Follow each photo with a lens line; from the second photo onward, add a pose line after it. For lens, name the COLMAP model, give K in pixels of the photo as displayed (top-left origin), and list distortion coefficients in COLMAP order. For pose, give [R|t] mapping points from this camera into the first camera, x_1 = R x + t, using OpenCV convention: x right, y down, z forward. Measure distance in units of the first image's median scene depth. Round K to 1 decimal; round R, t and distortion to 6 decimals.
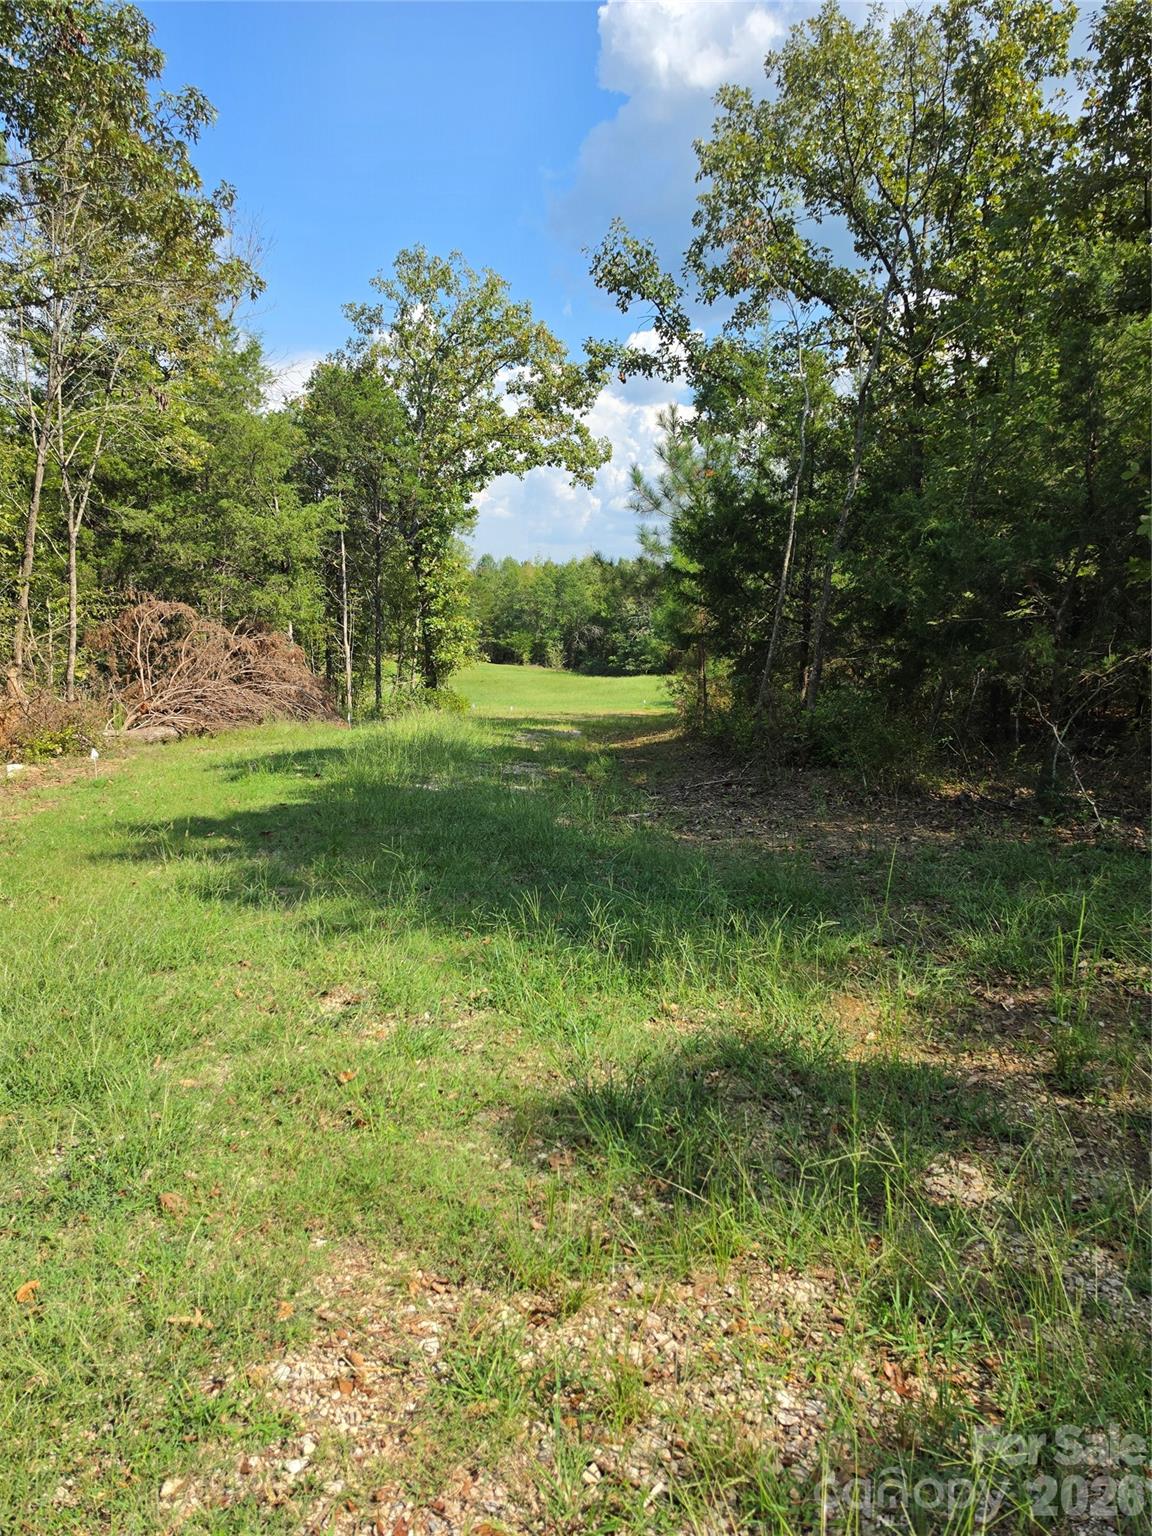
lens RADIAL K [[1038.5, 0, 576.0], [0, 1038.5, 768.0], [0, 0, 1]] dist [0.080741, -0.117356]
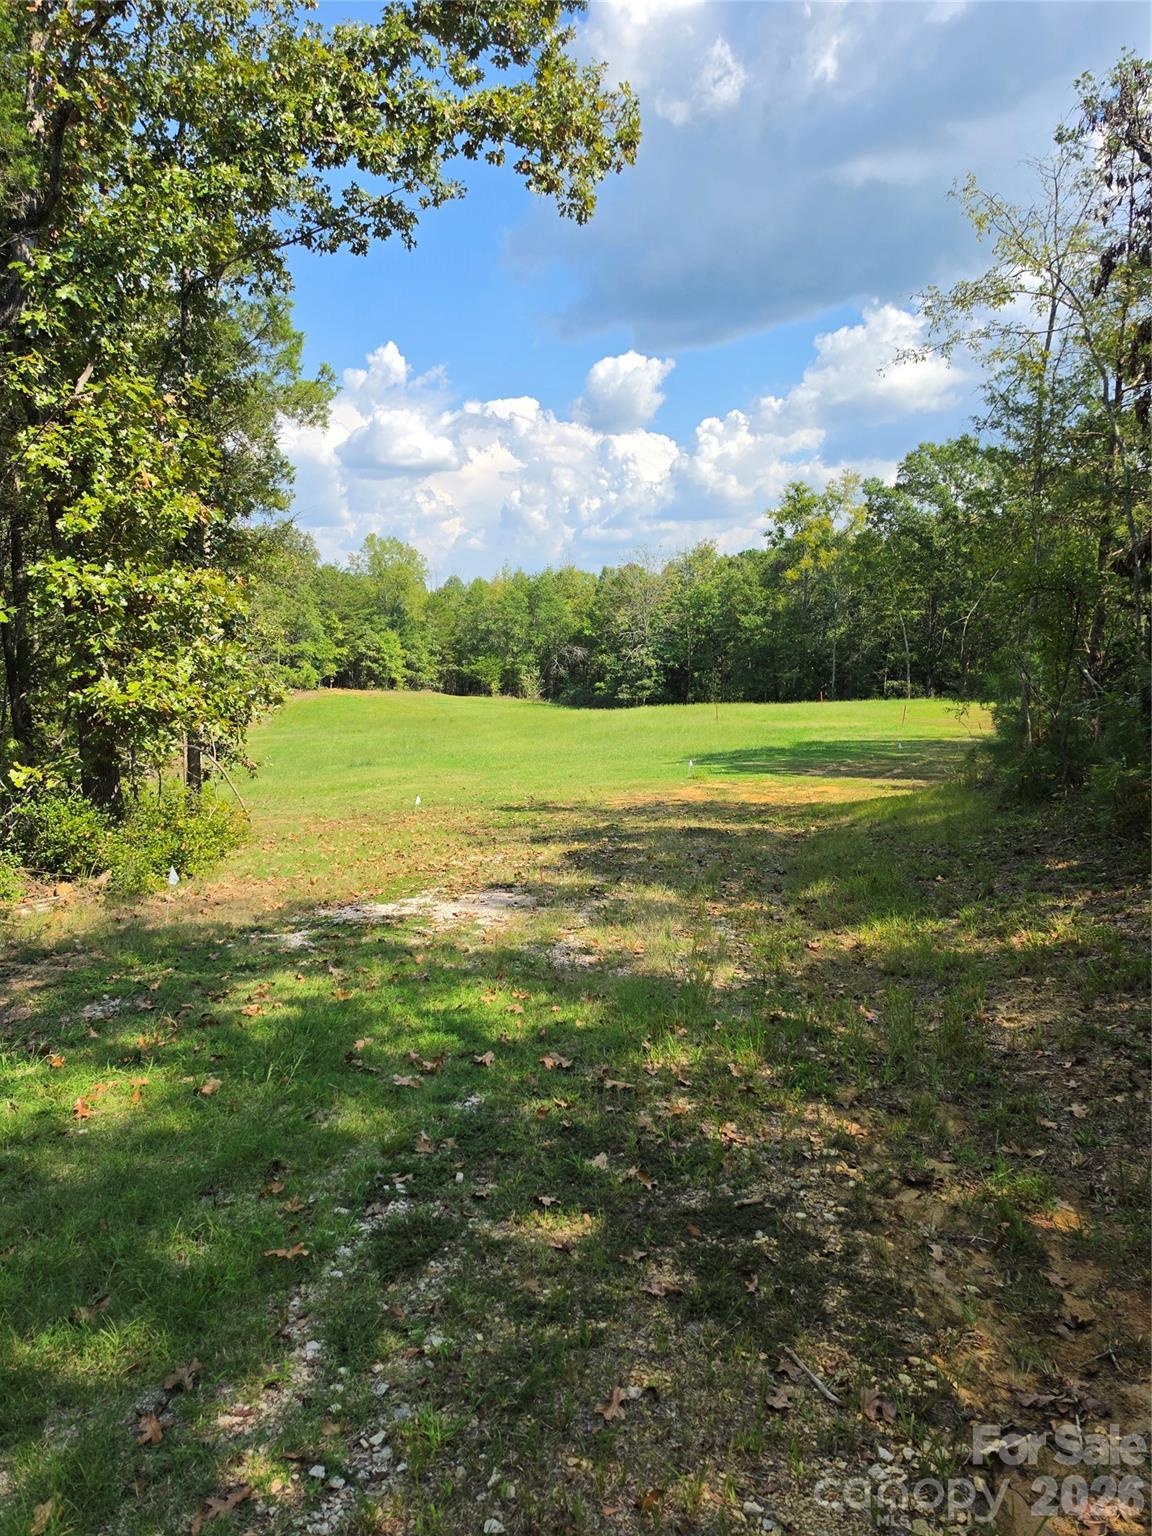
lens RADIAL K [[1038.5, 0, 576.0], [0, 1038.5, 768.0], [0, 0, 1]] dist [0.080741, -0.117356]
pose [[0.999355, -0.030992, 0.018130, -0.000807], [0.031459, 0.999165, -0.026071, -0.021973], [-0.017307, 0.026624, 0.999496, 0.206951]]
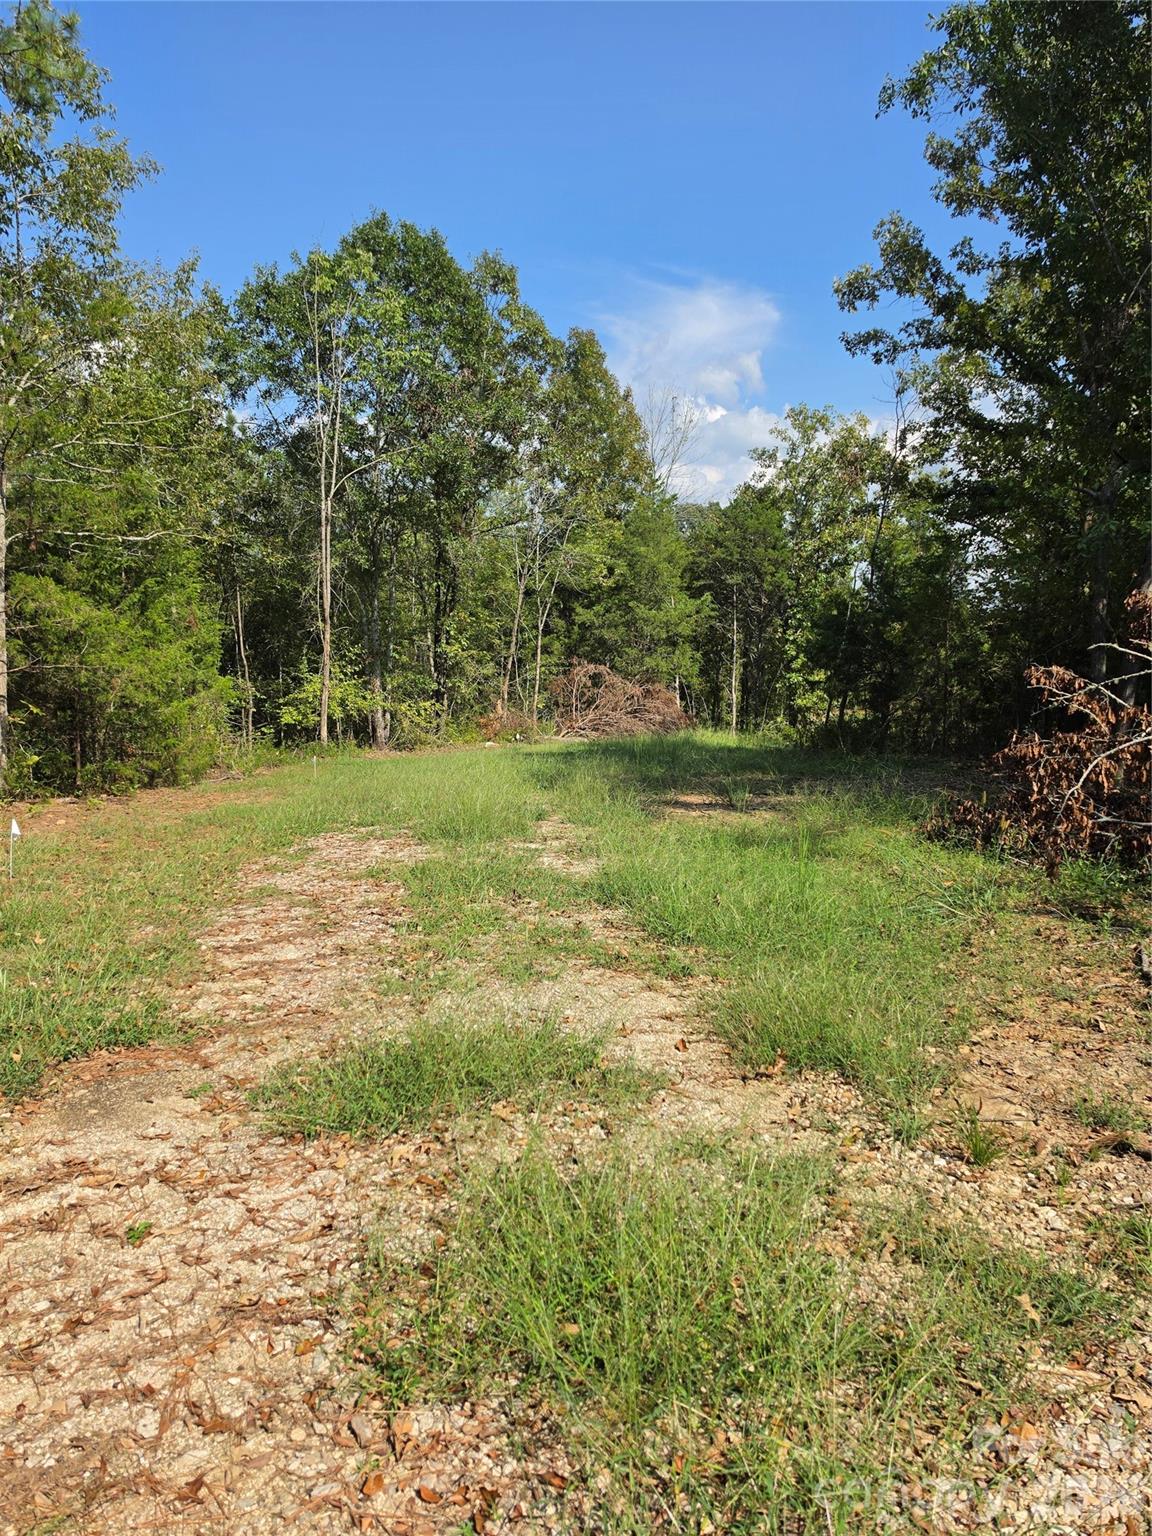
lens RADIAL K [[1038.5, 0, 576.0], [0, 1038.5, 768.0], [0, 0, 1]] dist [0.080741, -0.117356]
pose [[0.884915, 0.040312, -0.464005, 0.071660], [-0.065654, 0.997096, -0.038584, 0.014070], [0.461102, 0.064607, 0.884992, -0.092402]]
